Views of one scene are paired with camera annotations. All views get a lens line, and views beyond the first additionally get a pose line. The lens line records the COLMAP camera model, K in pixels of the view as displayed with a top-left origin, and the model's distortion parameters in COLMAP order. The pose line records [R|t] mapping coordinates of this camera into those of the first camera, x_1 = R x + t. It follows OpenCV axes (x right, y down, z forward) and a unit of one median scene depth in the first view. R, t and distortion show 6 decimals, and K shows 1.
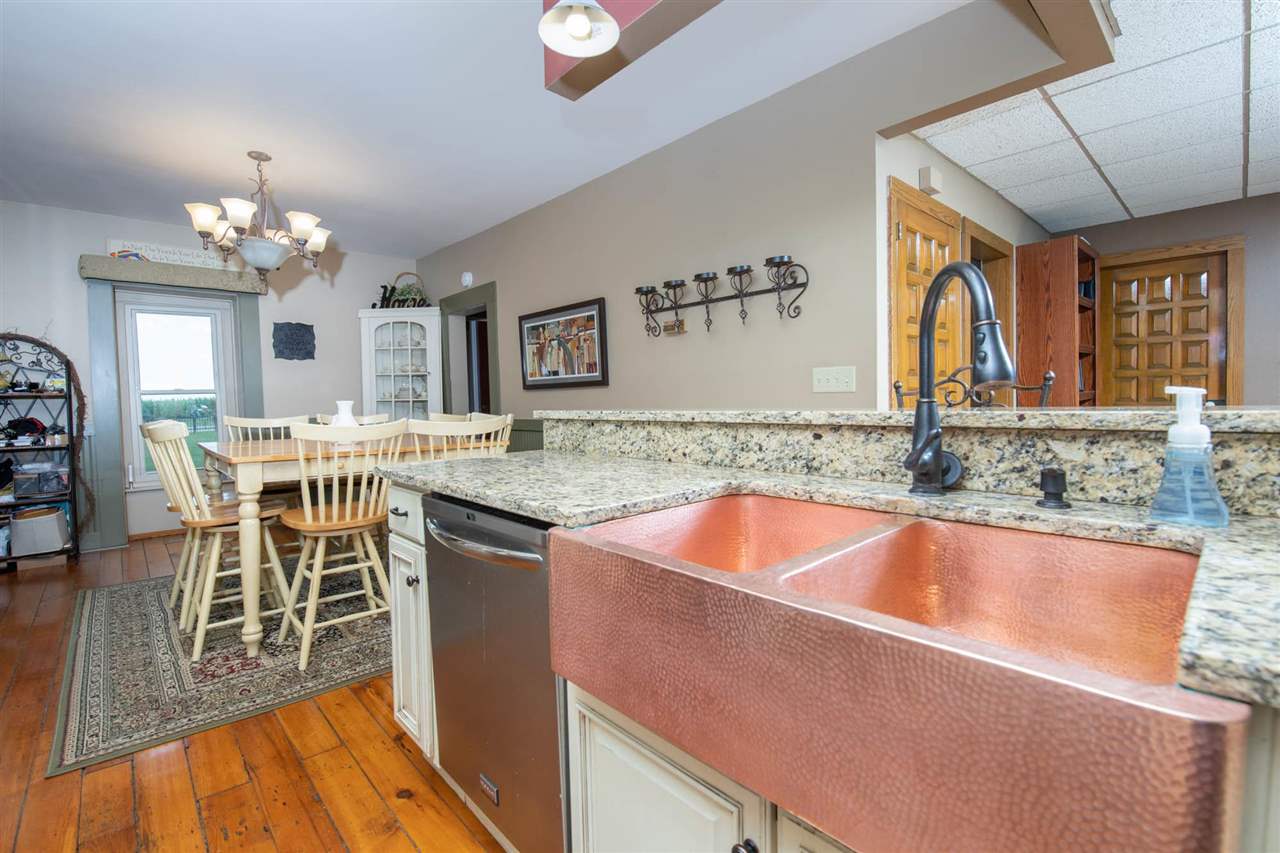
lens RADIAL K [[564.3, 0, 639.4], [0, 564.3, 425.6], [0, 0, 1]] dist [-0.019645, -0.001119]
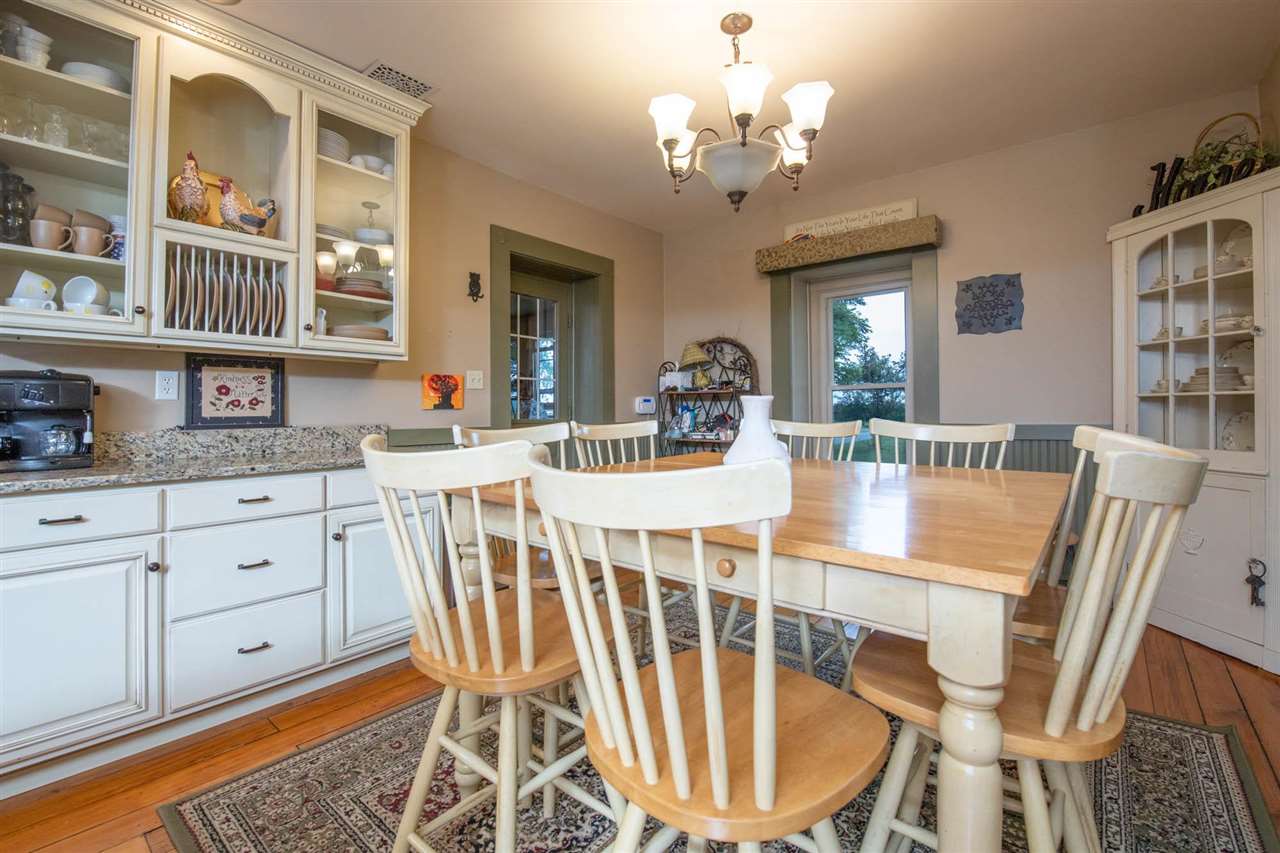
lens RADIAL K [[564.3, 0, 640.9], [0, 564.3, 413.6], [0, 0, 1]] dist [-0.019645, -0.001119]
pose [[0.132440, 0.021132, -0.990966, -0.027697], [-0.037862, 0.999151, 0.016246, -0.019747], [0.990468, 0.035369, 0.133127, 0.527830]]
